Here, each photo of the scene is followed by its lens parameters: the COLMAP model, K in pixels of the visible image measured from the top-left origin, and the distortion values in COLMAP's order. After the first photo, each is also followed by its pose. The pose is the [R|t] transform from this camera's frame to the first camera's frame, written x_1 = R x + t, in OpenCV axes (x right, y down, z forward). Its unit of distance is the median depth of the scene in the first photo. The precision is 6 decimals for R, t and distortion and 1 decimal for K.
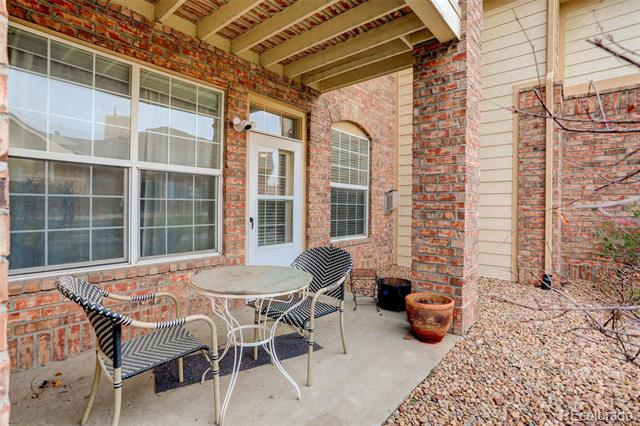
lens RADIAL K [[306.7, 0, 320.9], [0, 306.7, 206.7], [0, 0, 1]] dist [-0.035558, 0.000617]
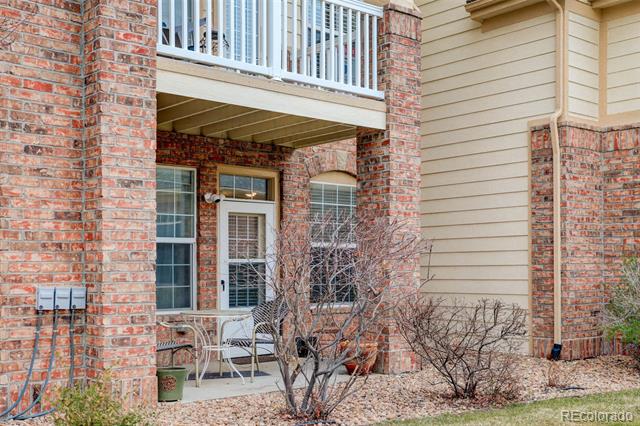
lens RADIAL K [[772.6, 0, 315.3], [0, 772.6, 260.3], [0, 0, 1]] dist [0.024029, 0.000000]
pose [[0.989510, -0.015246, -0.143659, 0.484724], [0.013338, 0.999810, -0.014238, 0.007778], [0.143849, 0.012173, 0.989525, -1.633928]]
